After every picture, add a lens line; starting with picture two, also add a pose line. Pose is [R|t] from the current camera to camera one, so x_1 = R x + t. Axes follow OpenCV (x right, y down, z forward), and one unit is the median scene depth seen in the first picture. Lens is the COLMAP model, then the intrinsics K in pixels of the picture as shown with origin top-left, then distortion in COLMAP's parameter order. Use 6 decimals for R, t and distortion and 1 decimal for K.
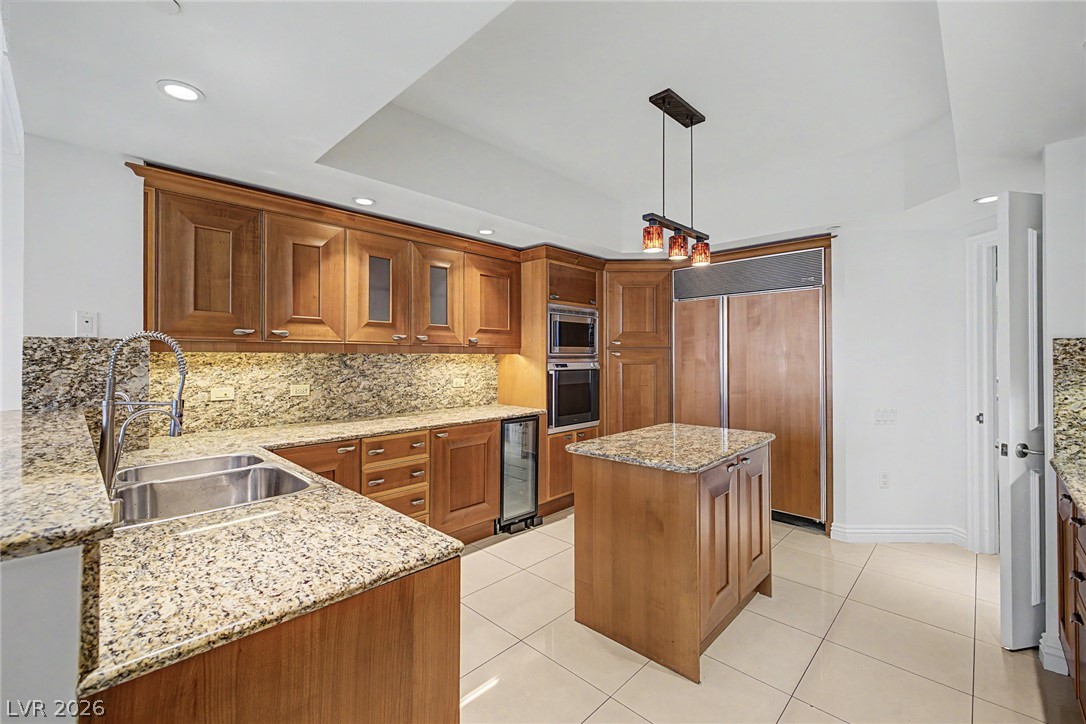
lens RADIAL K [[458.3, 0, 532.6], [0, 458.3, 356.7], [0, 0, 1]] dist [0.002559, -0.000839]
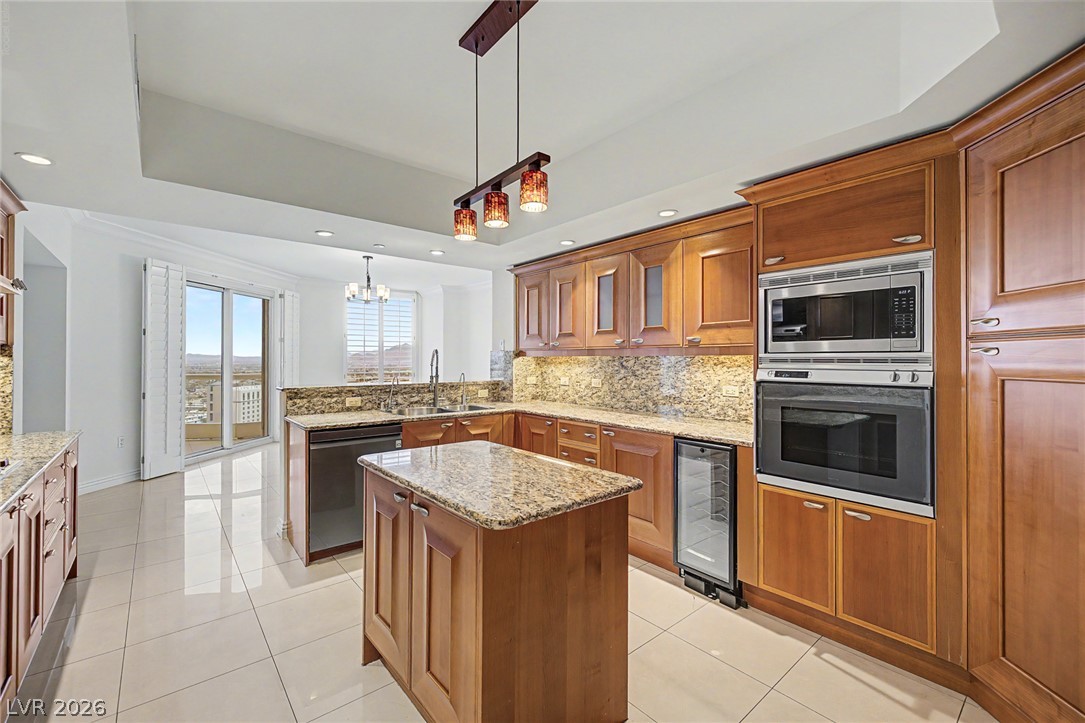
lens RADIAL K [[457.9, 0, 537.3], [0, 457.9, 361.9], [0, 0, 1]] dist [0.002559, -0.000839]
pose [[-0.113634, 0.005674, -0.993506, 0.752662], [-0.002172, 0.999980, 0.005960, 0.001155], [0.993520, 0.002835, -0.113620, 0.828558]]
